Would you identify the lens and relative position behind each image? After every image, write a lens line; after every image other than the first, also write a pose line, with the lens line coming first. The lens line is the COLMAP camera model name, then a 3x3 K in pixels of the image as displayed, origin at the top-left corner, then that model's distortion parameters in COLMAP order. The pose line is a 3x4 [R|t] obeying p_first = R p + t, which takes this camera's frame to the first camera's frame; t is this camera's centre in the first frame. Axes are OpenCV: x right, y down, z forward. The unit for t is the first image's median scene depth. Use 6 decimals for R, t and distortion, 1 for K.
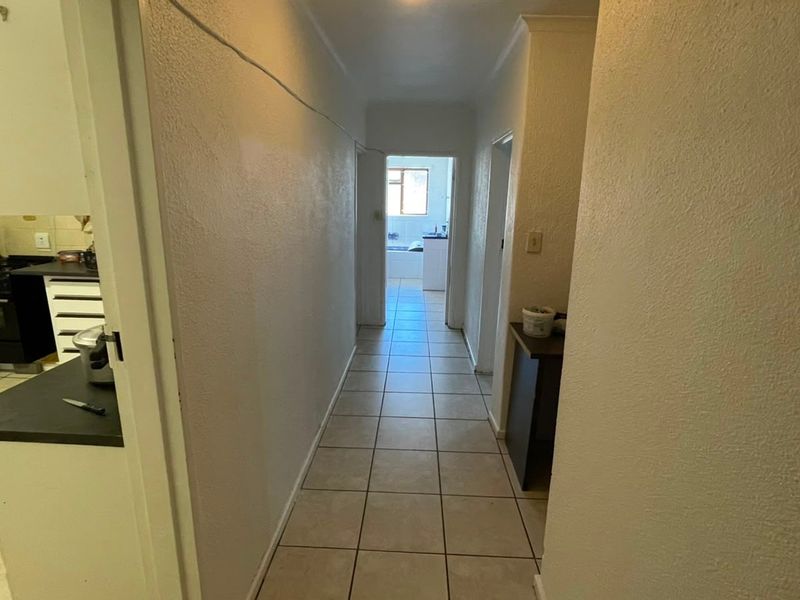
lens RADIAL K [[430.3, 0, 400.0], [0, 430.3, 300.0], [0, 0, 1]] dist [-0.008415, 0.000463]
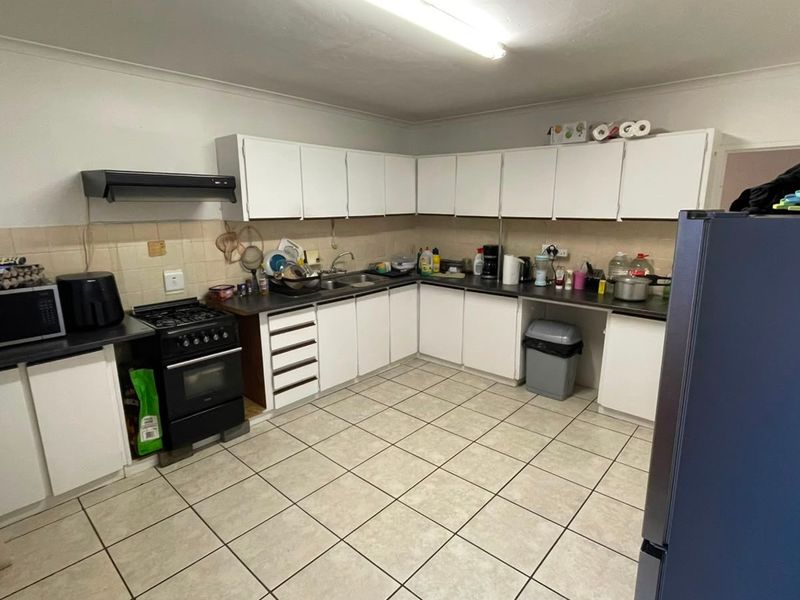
lens RADIAL K [[430.3, 0, 400.0], [0, 430.3, 300.0], [0, 0, 1]] dist [-0.008415, 0.000463]
pose [[0.639918, -0.190911, 0.744350, -1.235073], [0.199519, 0.976706, 0.078979, -0.088847], [-0.742089, 0.097972, 0.663103, 0.190258]]
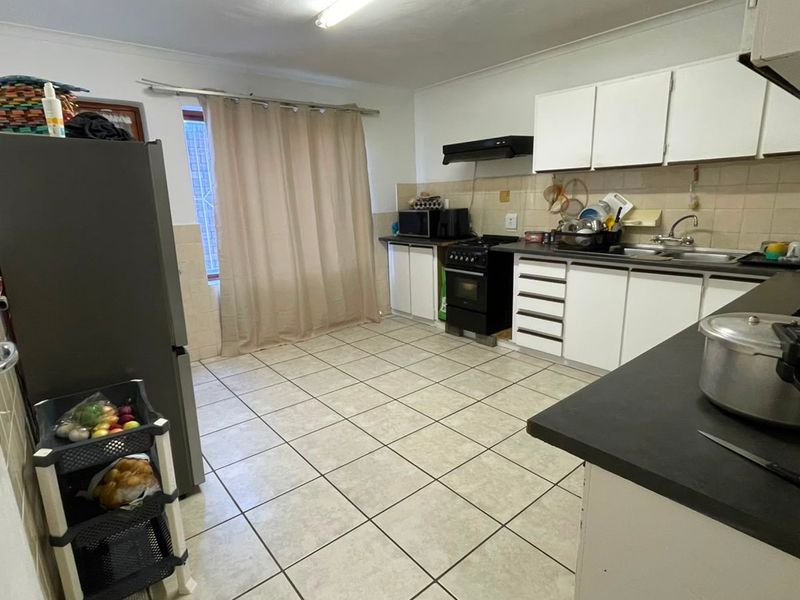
lens RADIAL K [[430.3, 0, 400.0], [0, 430.3, 300.0], [0, 0, 1]] dist [-0.008415, 0.000463]
pose [[0.664334, 0.130311, -0.735989, -0.234940], [-0.130592, 0.989775, 0.057368, 0.027776], [0.735939, 0.058003, 0.674559, 0.112326]]
